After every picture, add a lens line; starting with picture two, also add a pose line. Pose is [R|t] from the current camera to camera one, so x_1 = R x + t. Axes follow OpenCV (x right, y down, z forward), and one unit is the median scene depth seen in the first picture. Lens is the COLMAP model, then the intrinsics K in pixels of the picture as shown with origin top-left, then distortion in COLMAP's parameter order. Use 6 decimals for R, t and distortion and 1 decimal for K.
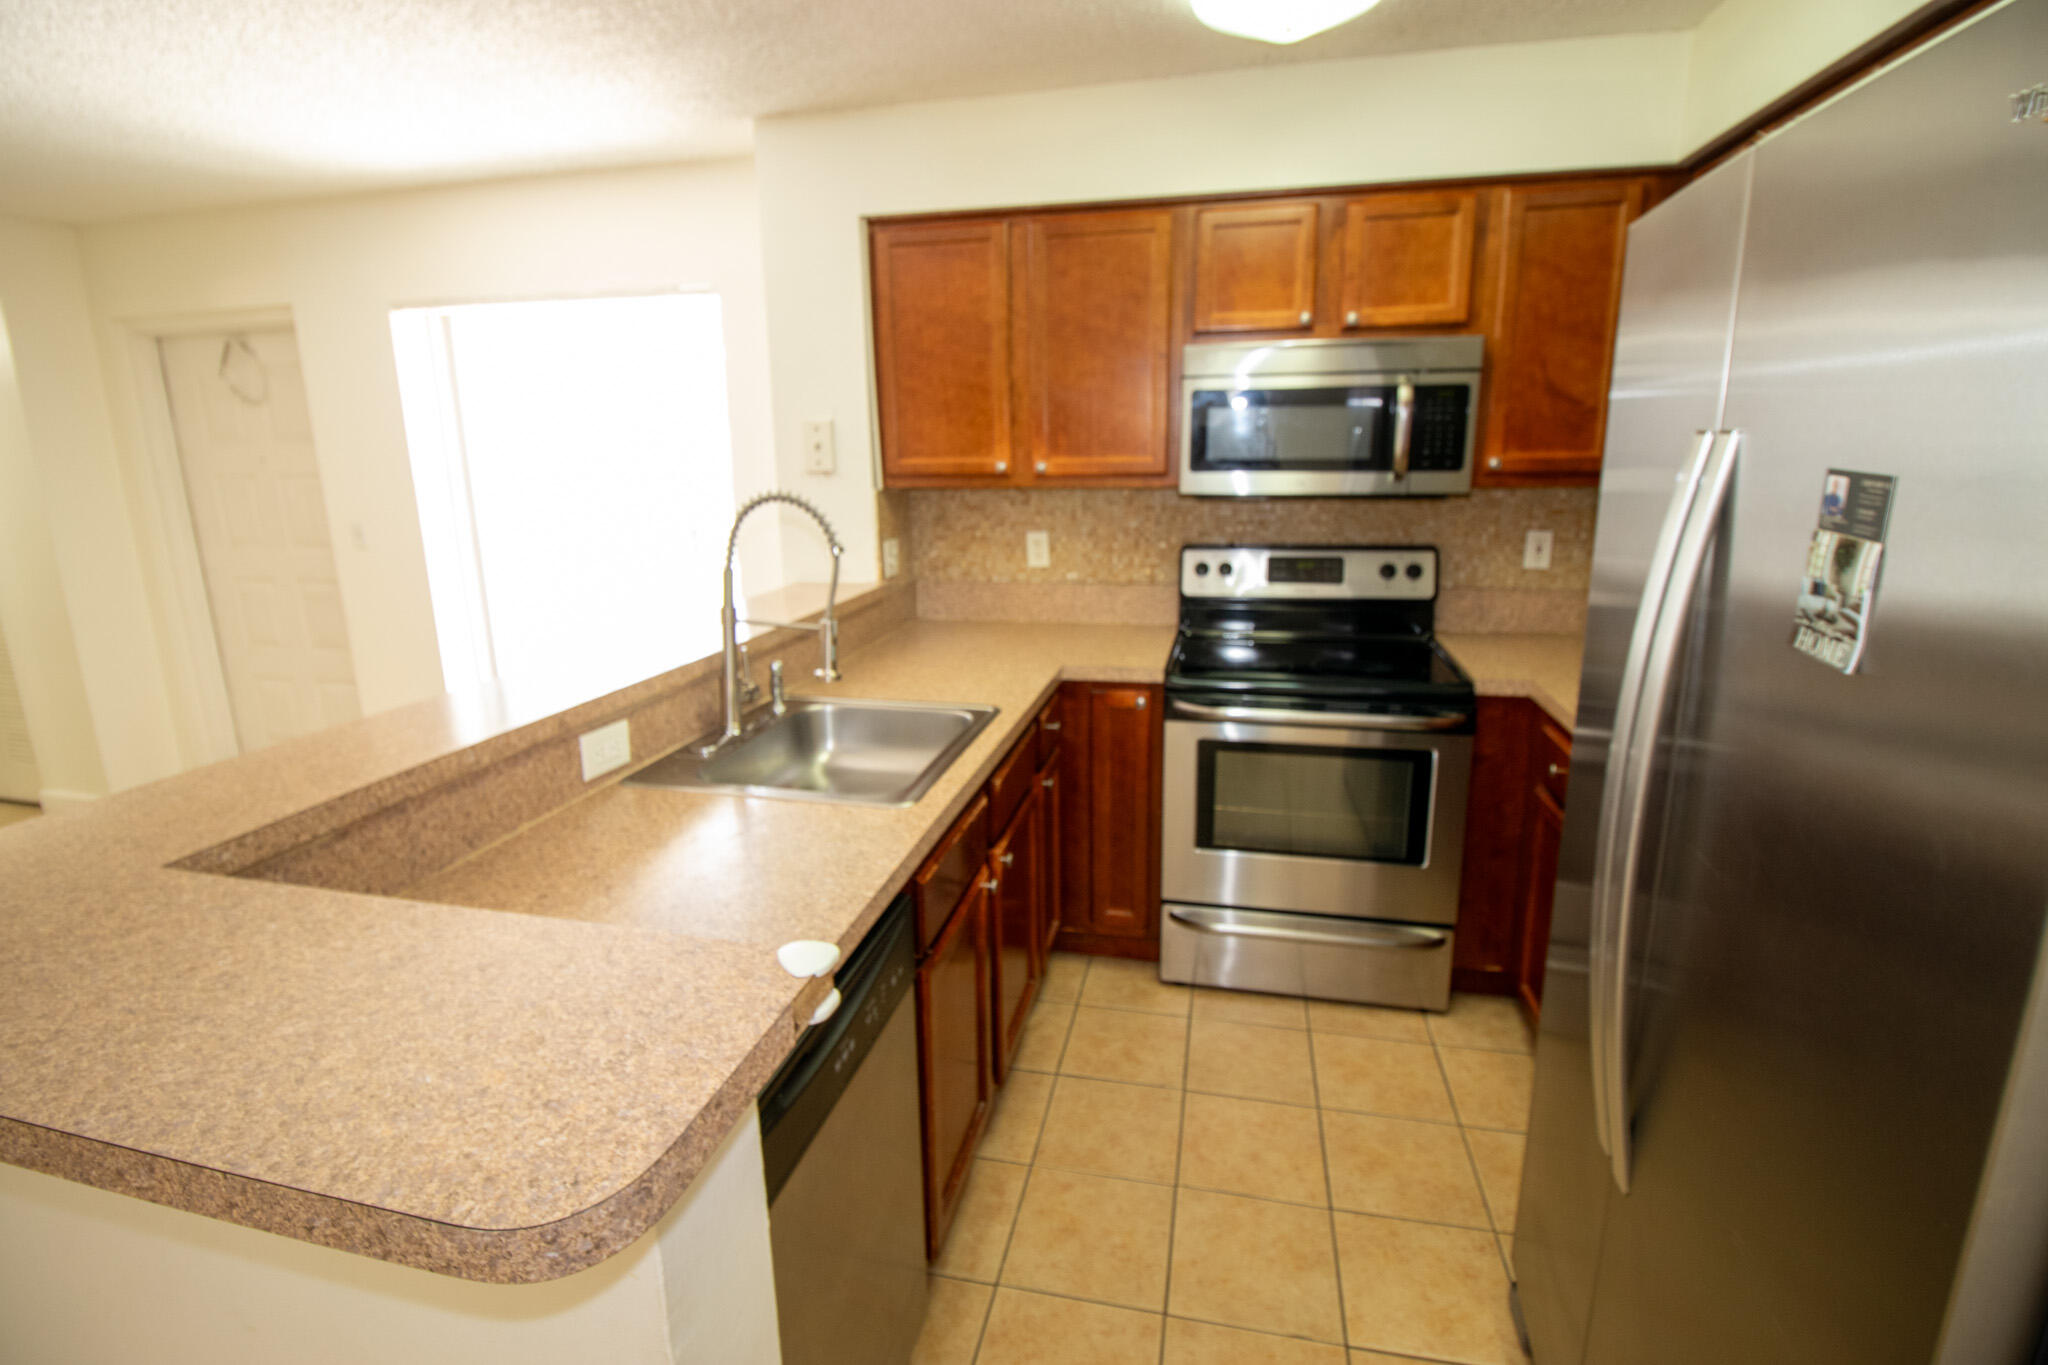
lens RADIAL K [[951.7, 0, 1019.4], [0, 951.7, 673.5], [0, 0, 1]] dist [-0.010123, -0.003560]
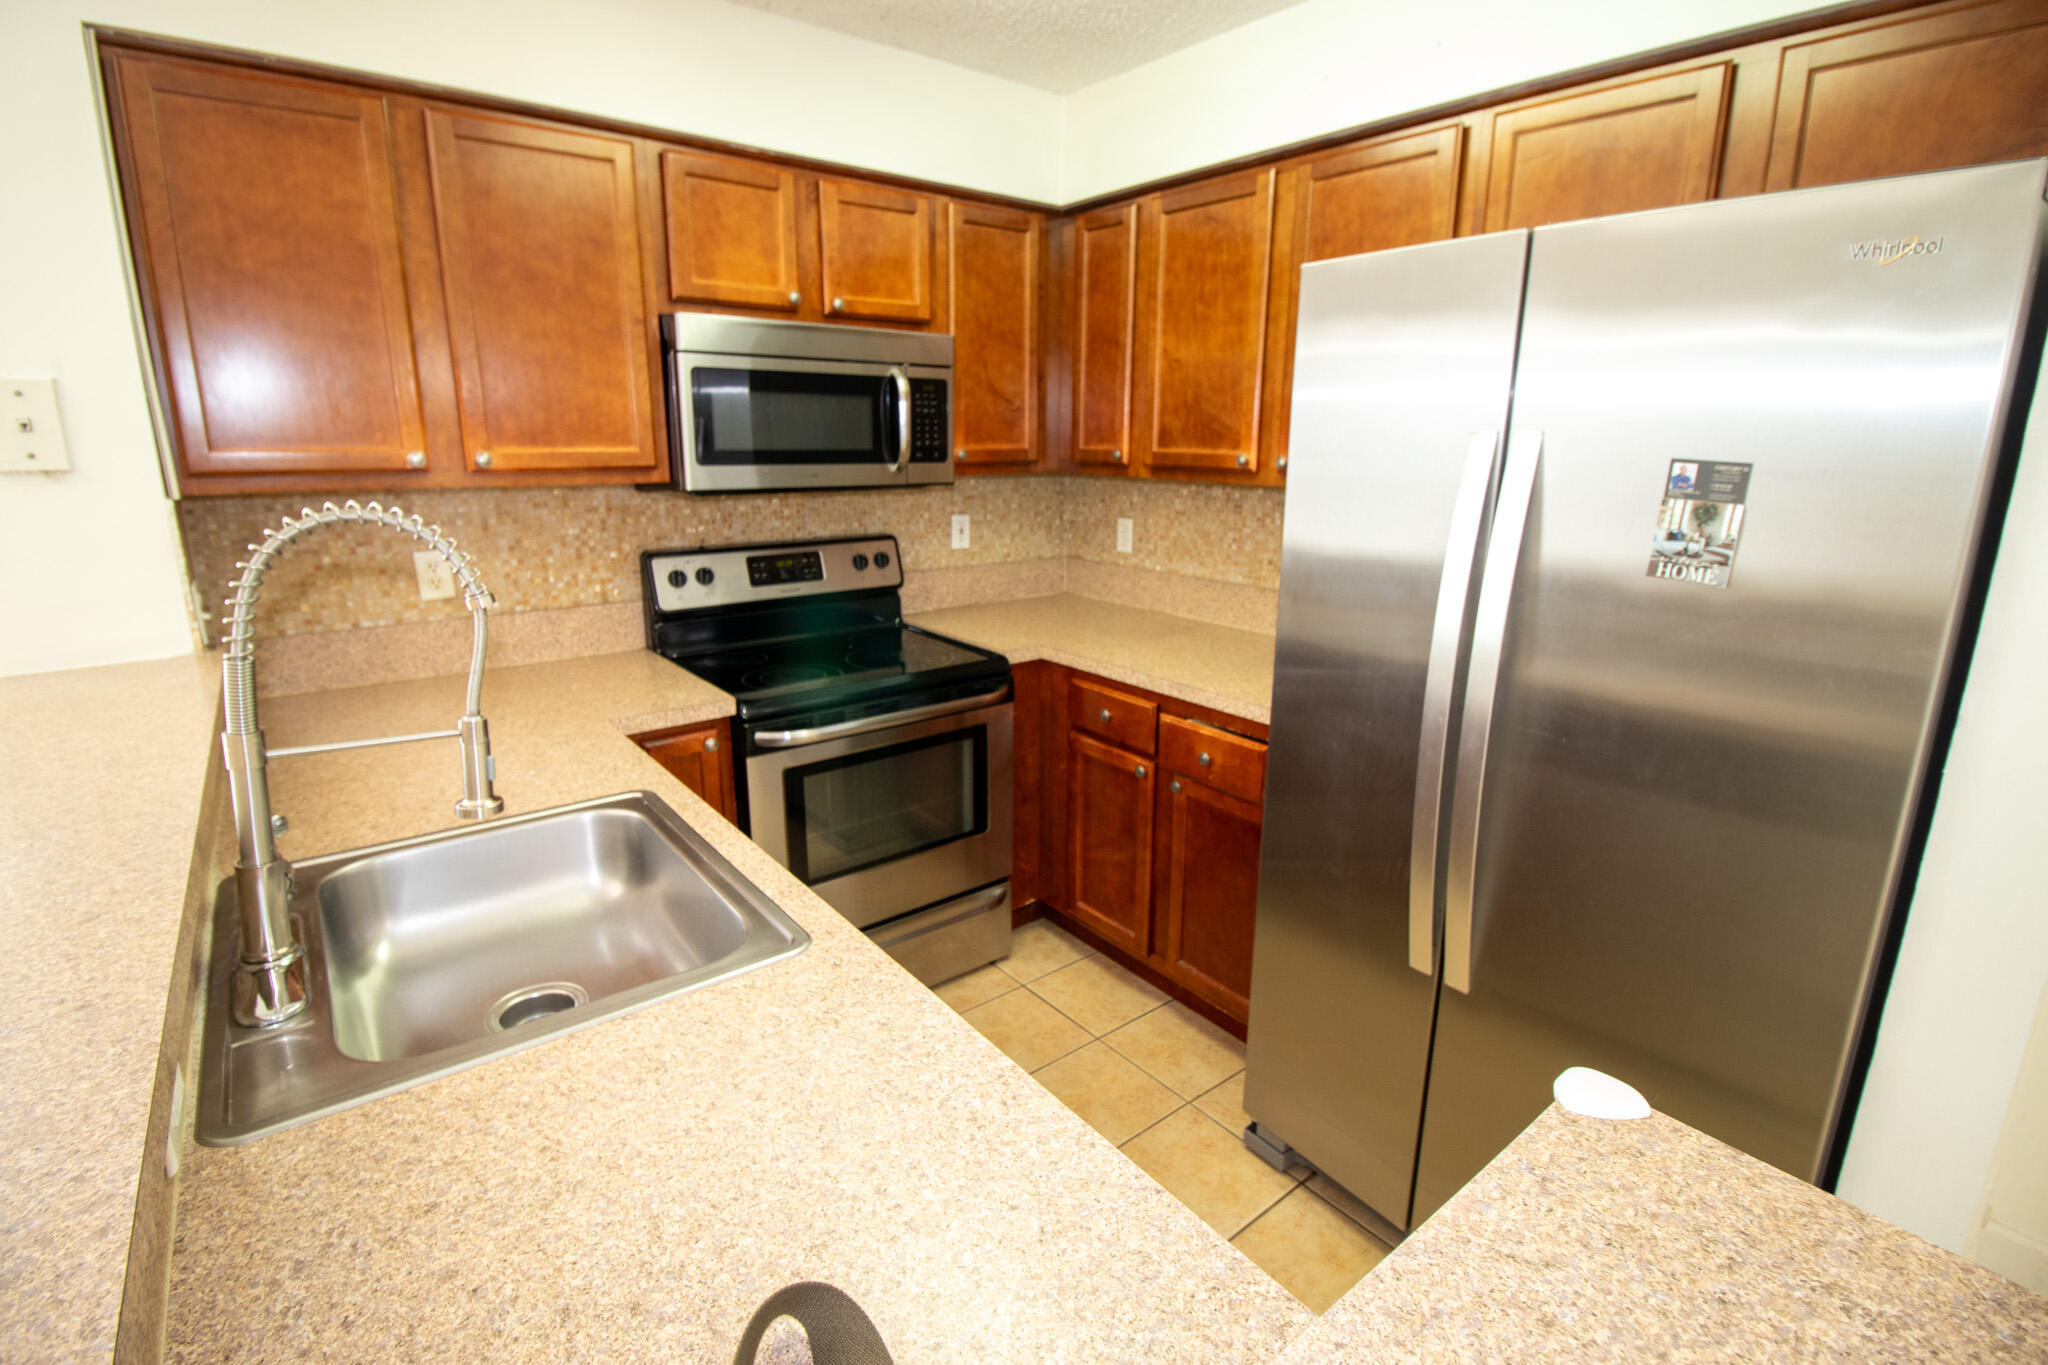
lens RADIAL K [[951.7, 0, 1025.4], [0, 951.7, 672.8], [0, 0, 1]] dist [-0.010123, -0.003560]
pose [[0.622405, -0.172772, 0.763389, -0.294179], [0.166665, 0.982220, 0.086413, -0.051346], [-0.764745, 0.073447, 0.640133, 0.235206]]
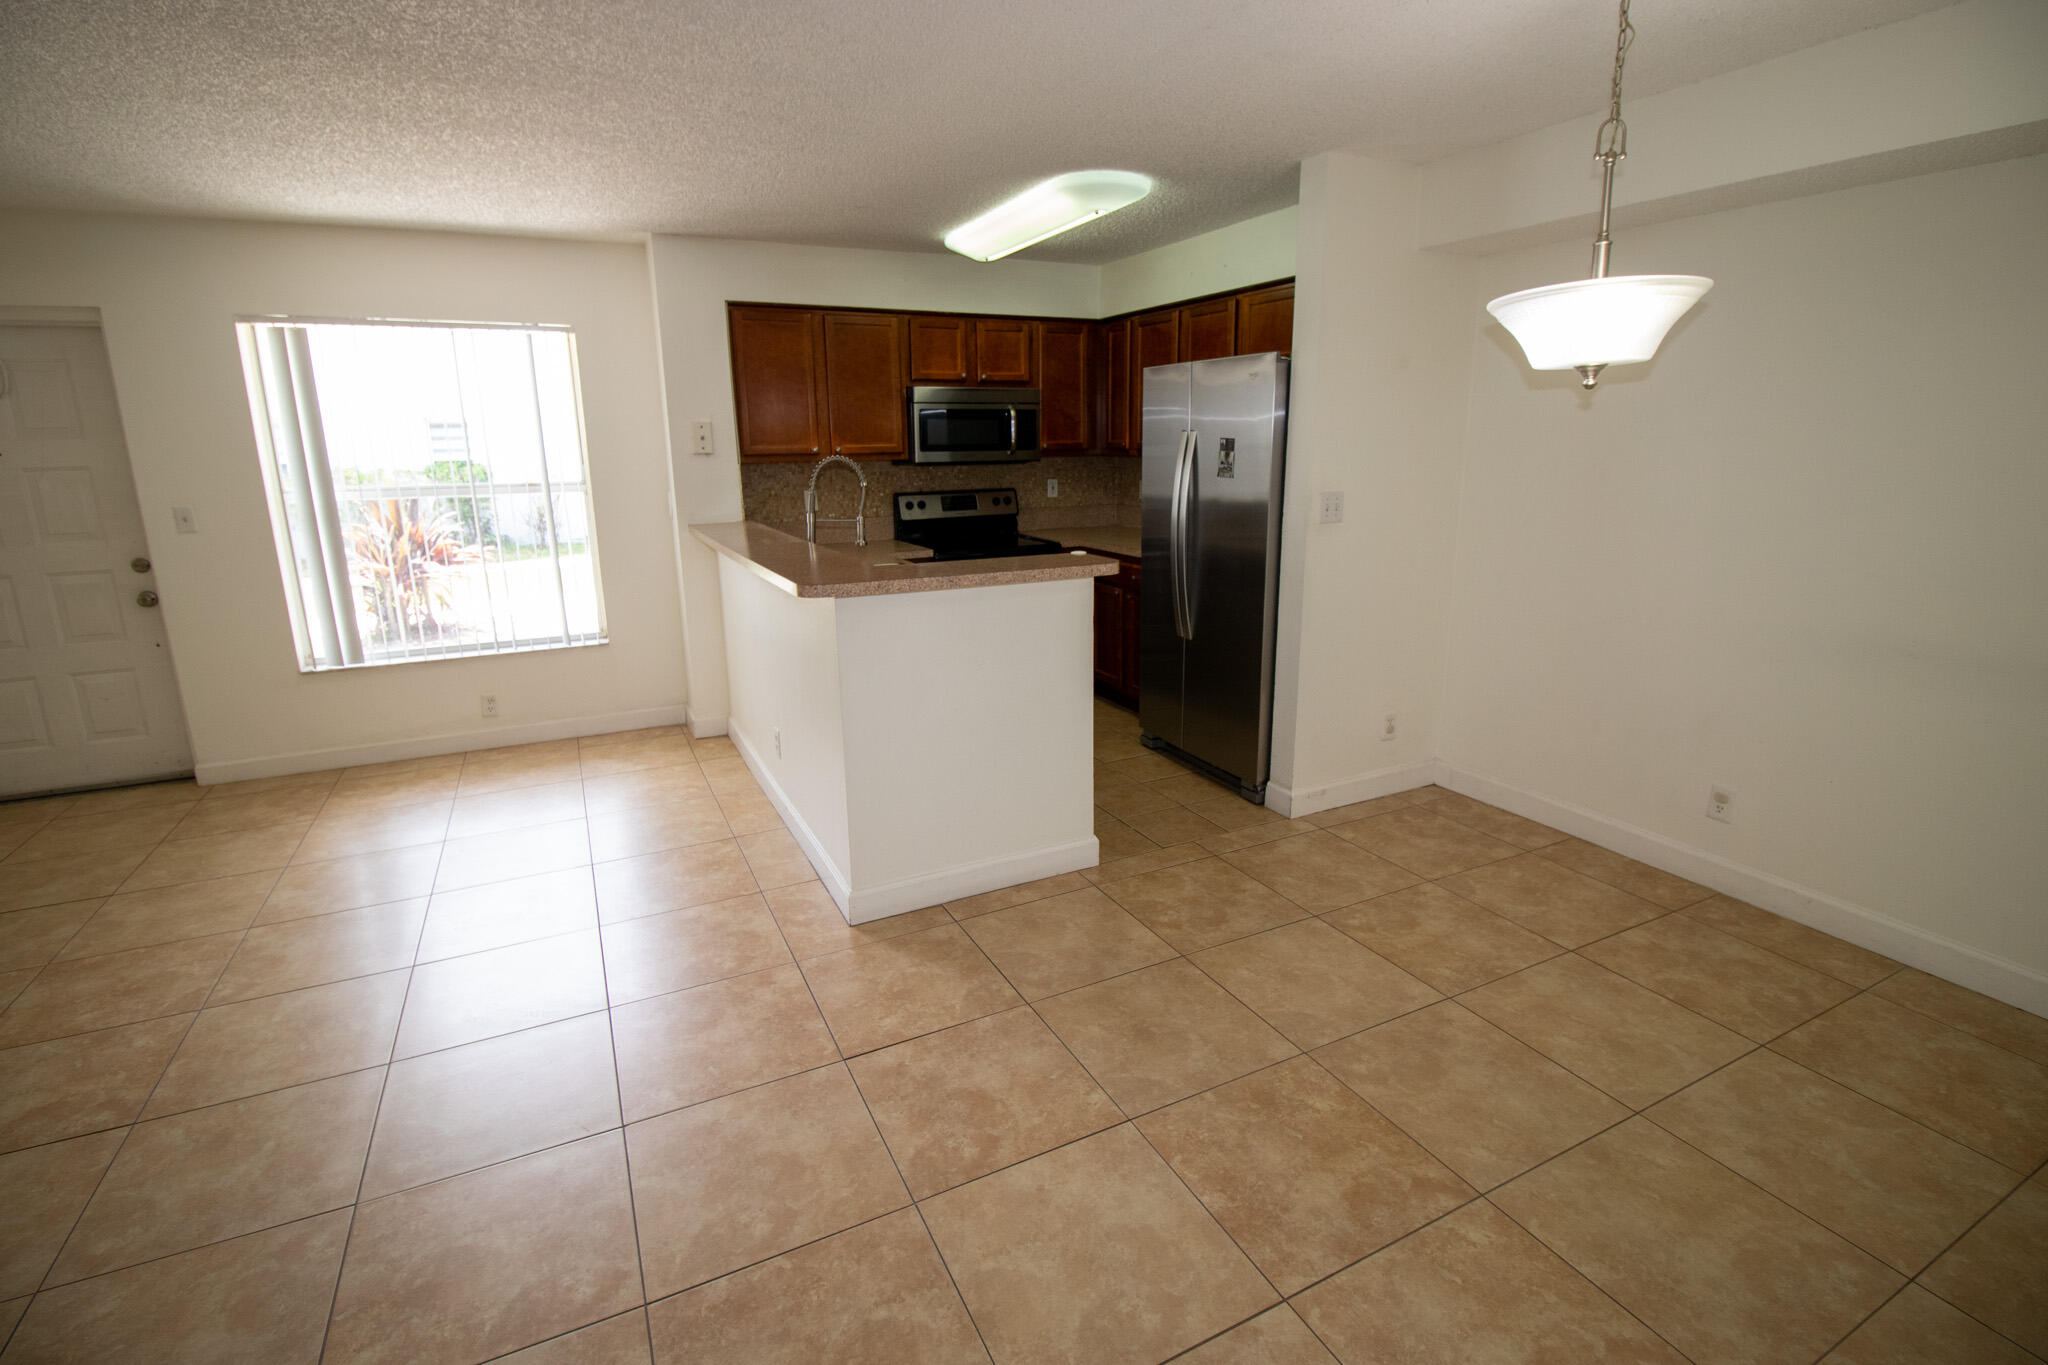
lens RADIAL K [[951.7, 0, 1019.5], [0, 951.7, 691.7], [0, 0, 1]] dist [-0.010123, -0.003560]
pose [[0.777751, -0.157721, 0.608464, -0.865570], [0.148506, 0.986710, 0.065944, 0.164656], [-0.610778, 0.039072, 0.790837, -0.604074]]
